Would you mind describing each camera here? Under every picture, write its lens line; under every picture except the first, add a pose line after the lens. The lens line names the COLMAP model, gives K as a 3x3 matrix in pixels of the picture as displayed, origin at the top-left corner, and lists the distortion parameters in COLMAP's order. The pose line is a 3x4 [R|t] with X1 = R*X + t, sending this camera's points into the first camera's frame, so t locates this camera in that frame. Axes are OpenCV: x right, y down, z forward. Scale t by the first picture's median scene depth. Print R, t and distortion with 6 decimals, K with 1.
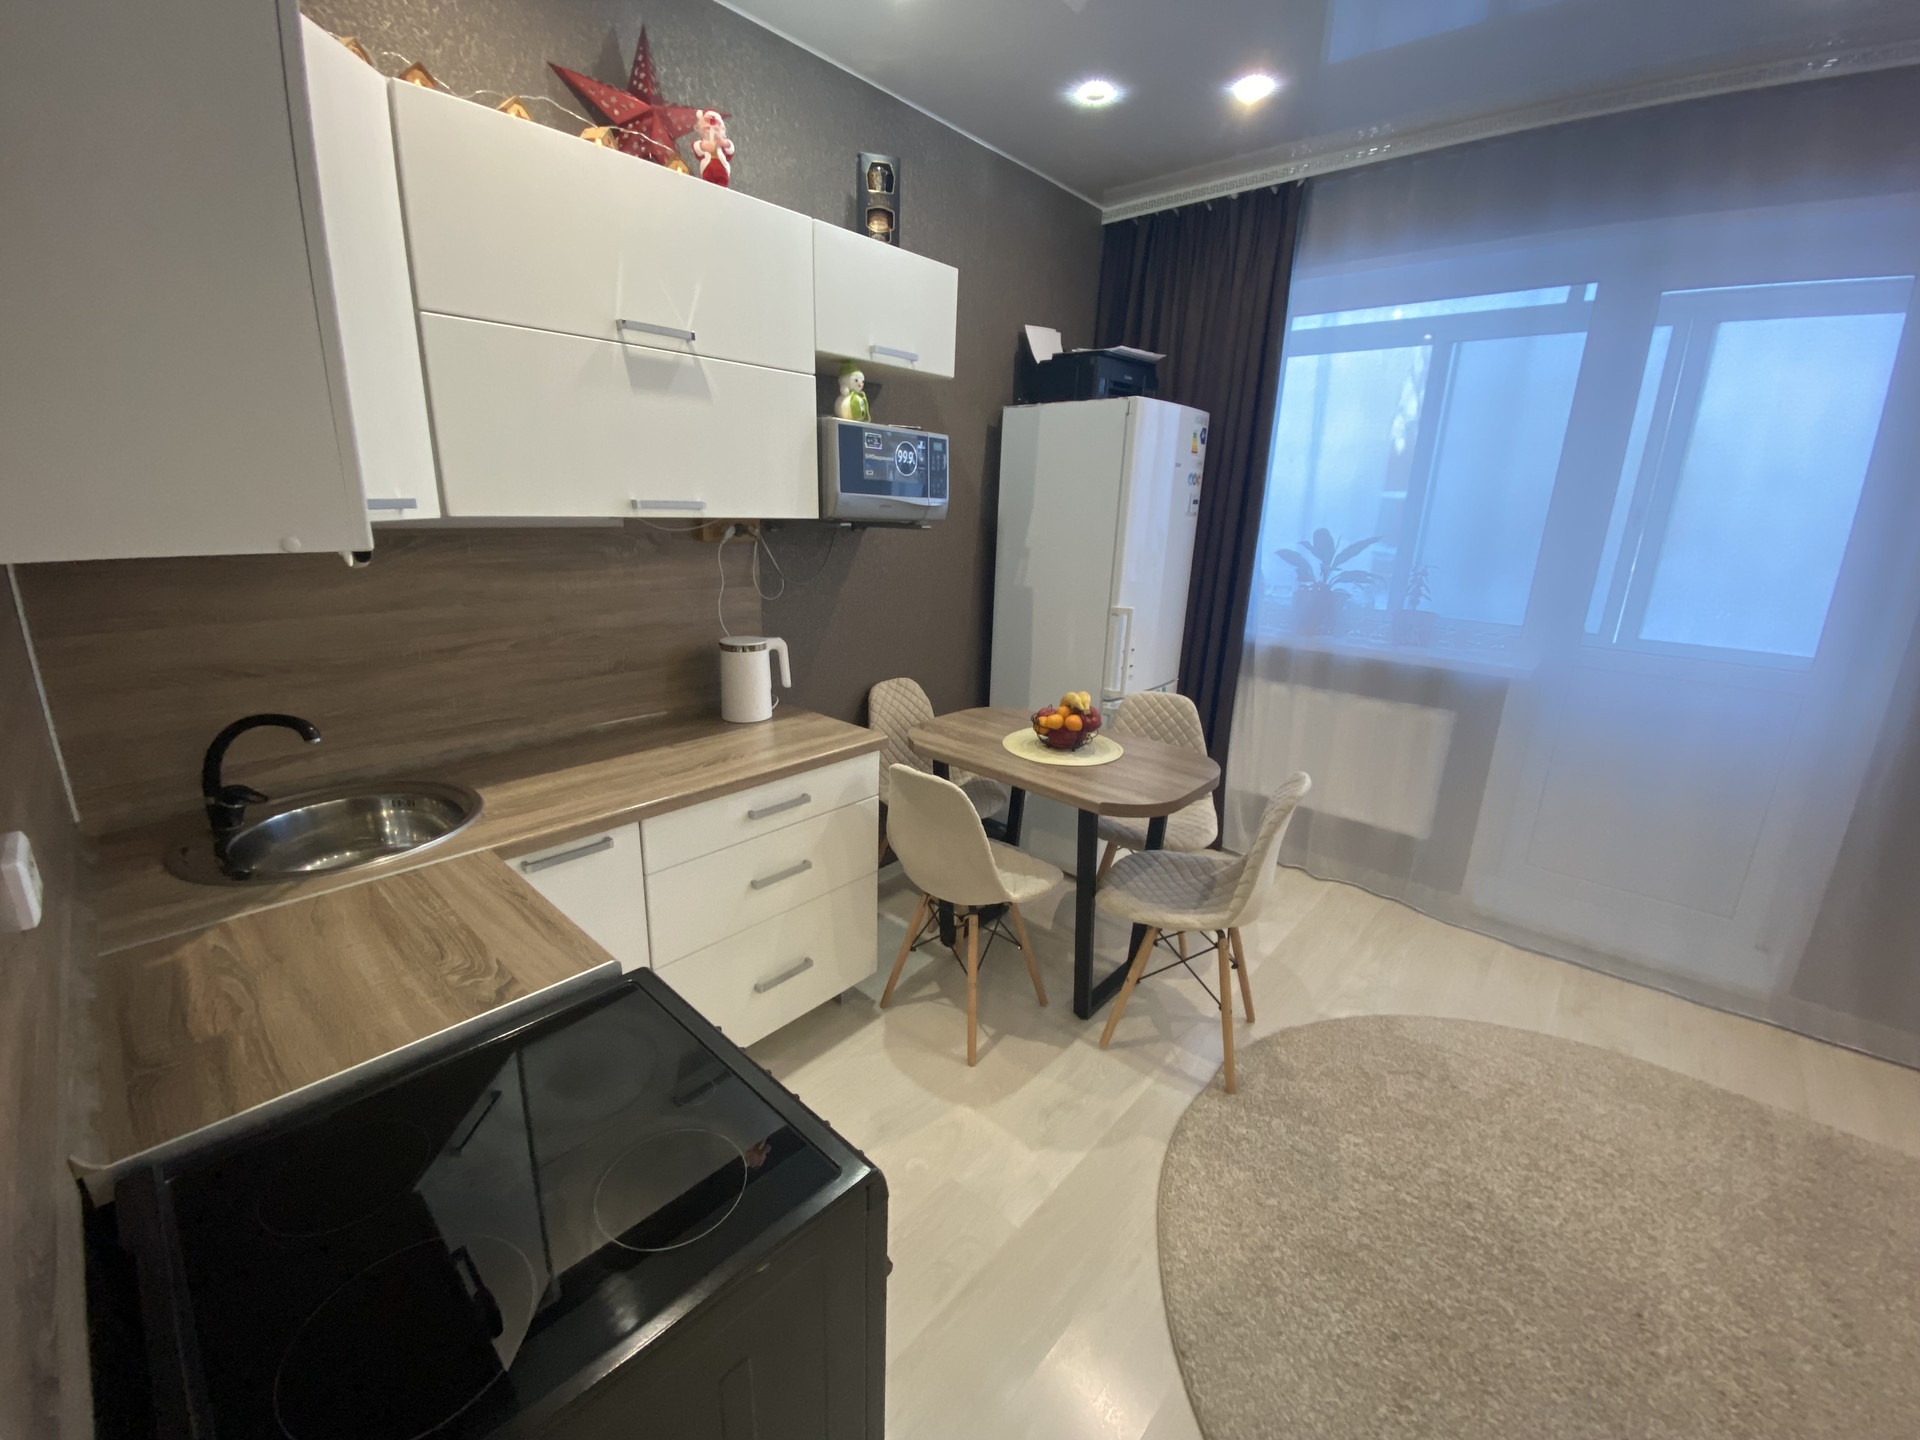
lens RADIAL K [[774.2, 0, 938.7], [0, 774.2, 718.9], [0, 0, 1]] dist [0.028185, -0.026880]
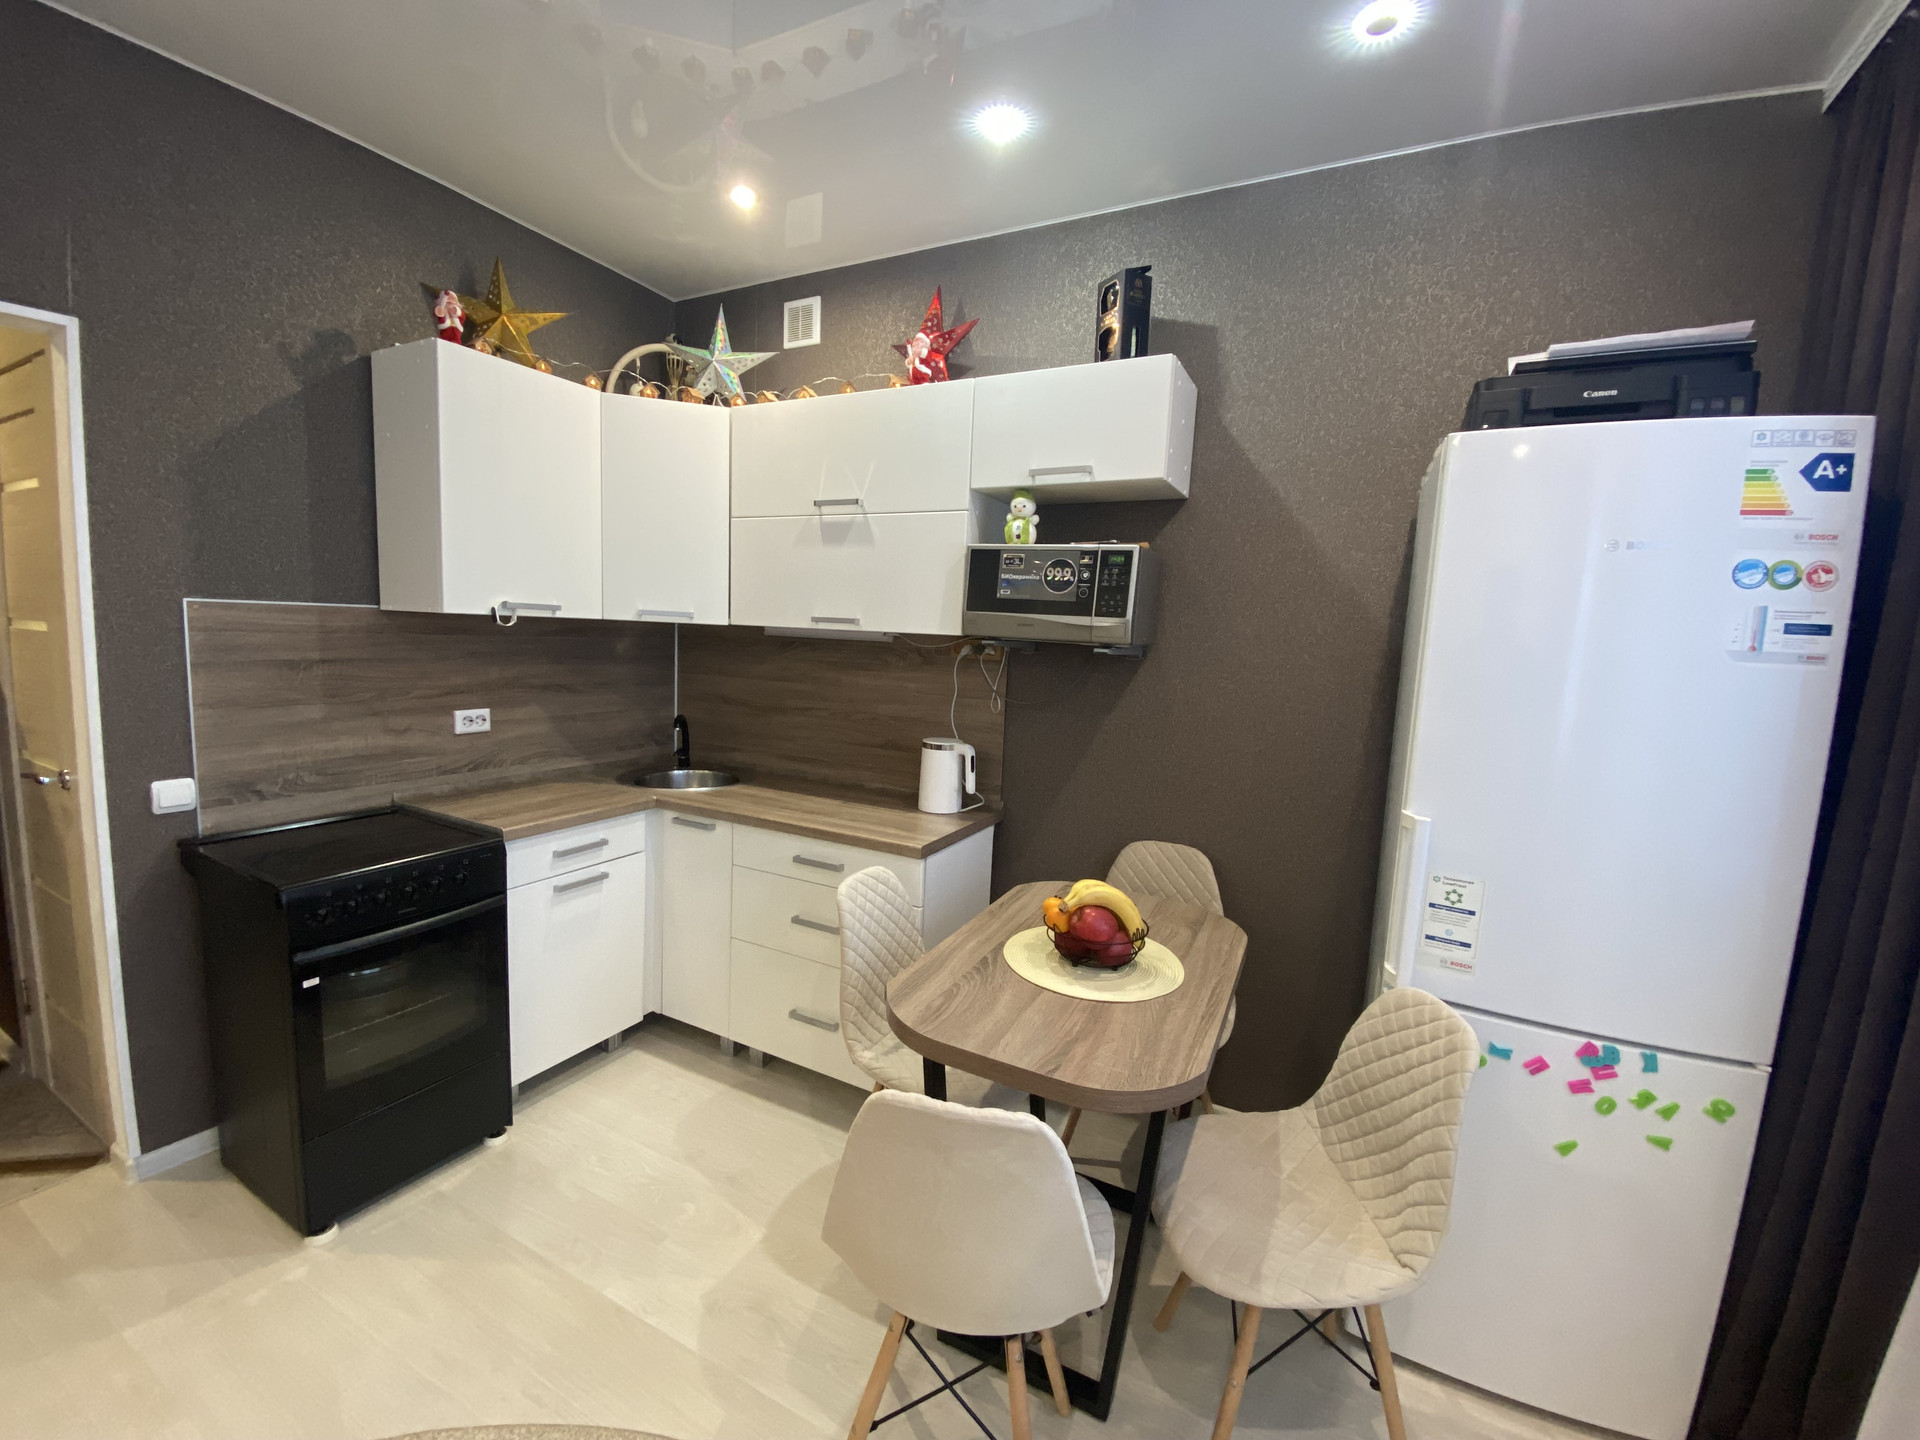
lens RADIAL K [[781.4, 0, 948.5], [0, 781.4, 716.3], [0, 0, 1]] dist [0.018503, -0.020103]
pose [[0.243965, 0.086098, -0.965955, 0.880719], [-0.303454, 0.952810, 0.008284, -0.155125], [0.921085, 0.291102, 0.258579, 0.733712]]
